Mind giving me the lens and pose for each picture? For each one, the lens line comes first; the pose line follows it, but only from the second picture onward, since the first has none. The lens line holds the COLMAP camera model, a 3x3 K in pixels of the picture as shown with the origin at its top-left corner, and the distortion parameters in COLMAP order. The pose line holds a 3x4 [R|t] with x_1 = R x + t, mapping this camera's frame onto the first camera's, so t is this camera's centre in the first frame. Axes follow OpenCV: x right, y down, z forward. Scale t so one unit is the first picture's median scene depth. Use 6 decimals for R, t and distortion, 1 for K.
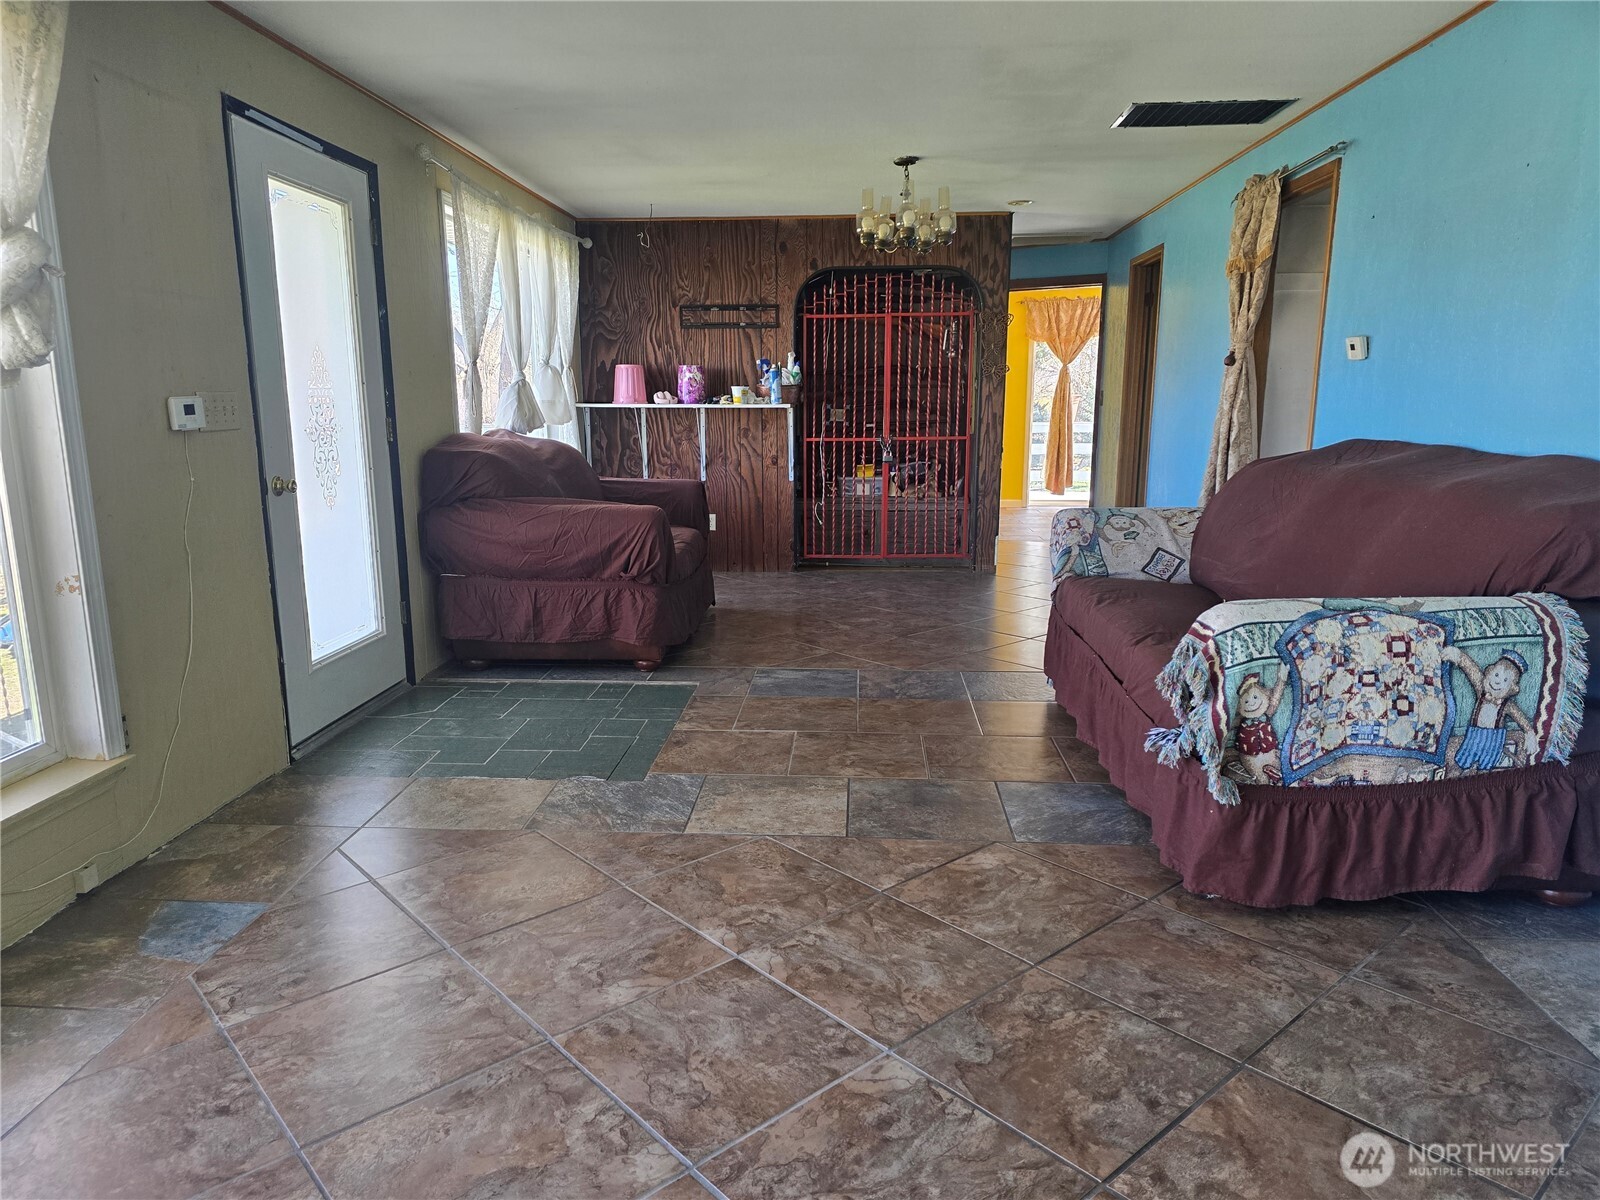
lens RADIAL K [[1061.4, 0, 797.4], [0, 1061.4, 612.9], [0, 0, 1]] dist [0.047038, -0.034740]
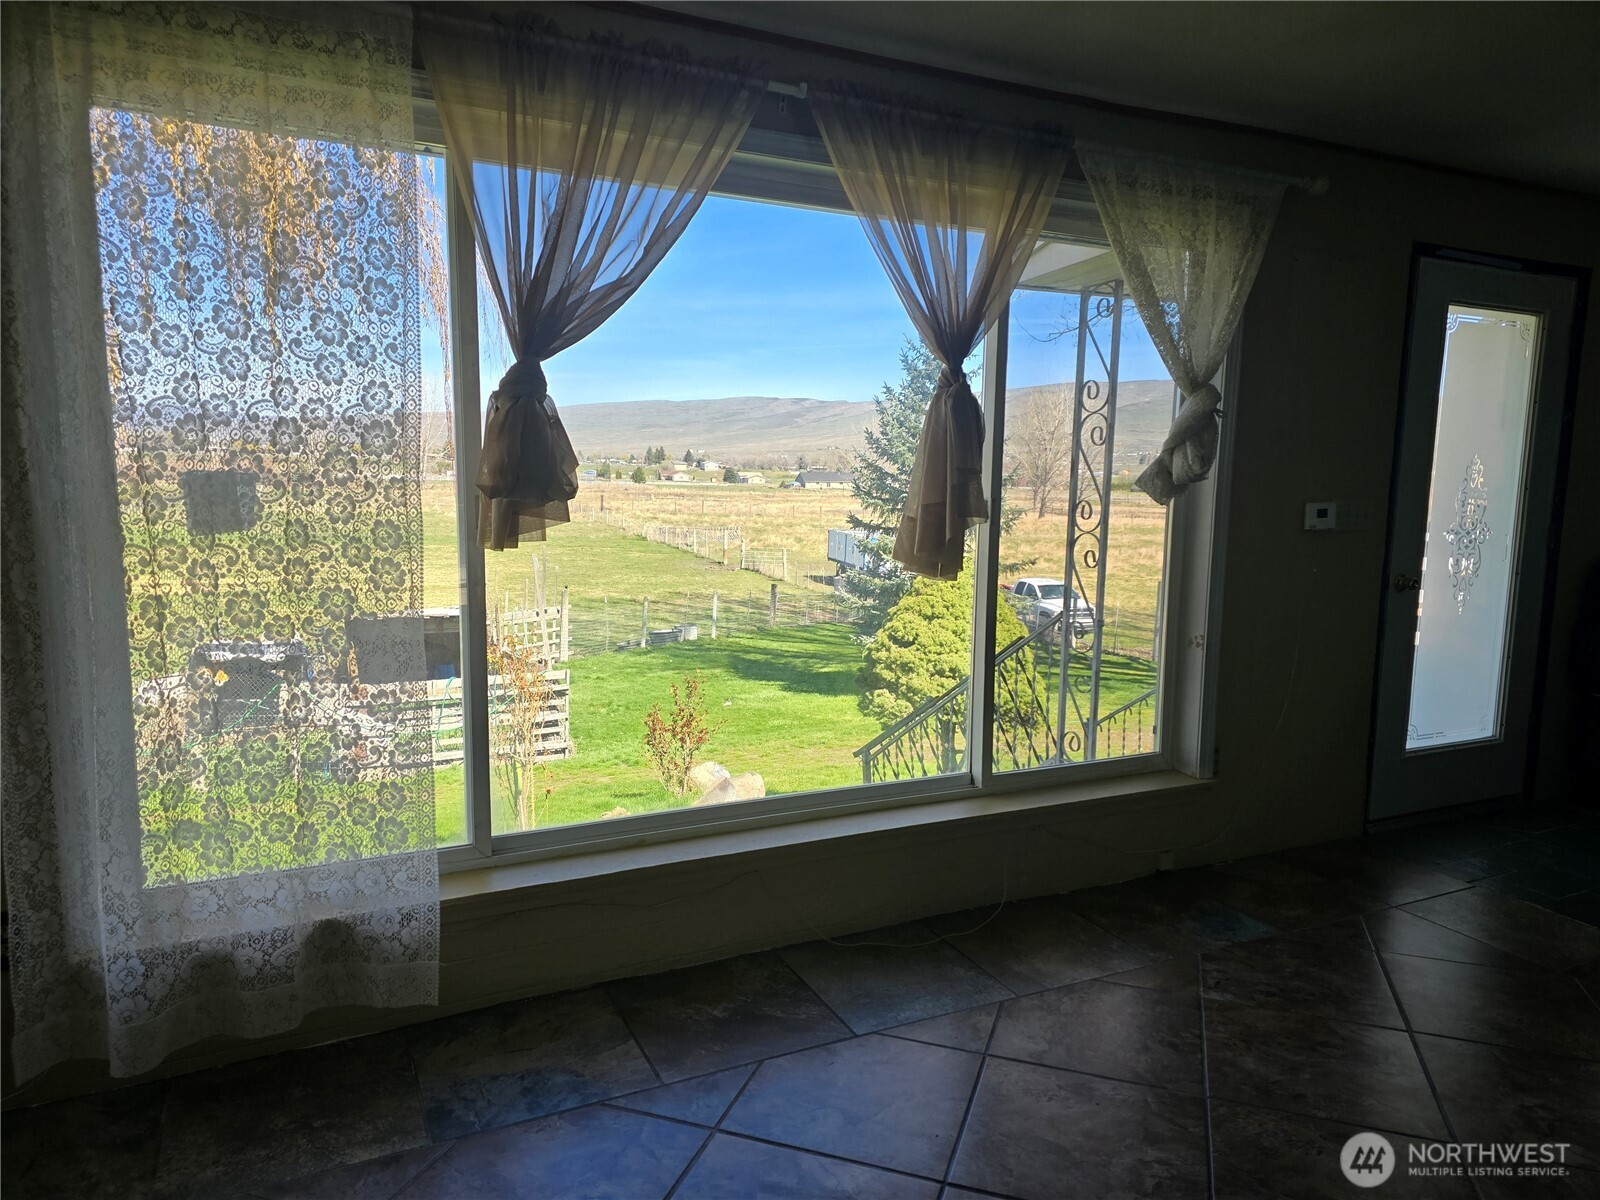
lens RADIAL K [[1061.4, 0, 804.8], [0, 1061.4, 616.5], [0, 0, 1]] dist [0.047038, -0.034740]
pose [[0.490424, 0.119286, -0.863281, 0.223586], [-0.186770, 0.981958, 0.029582, -0.004693], [0.851235, 0.146728, 0.503855, -0.084794]]
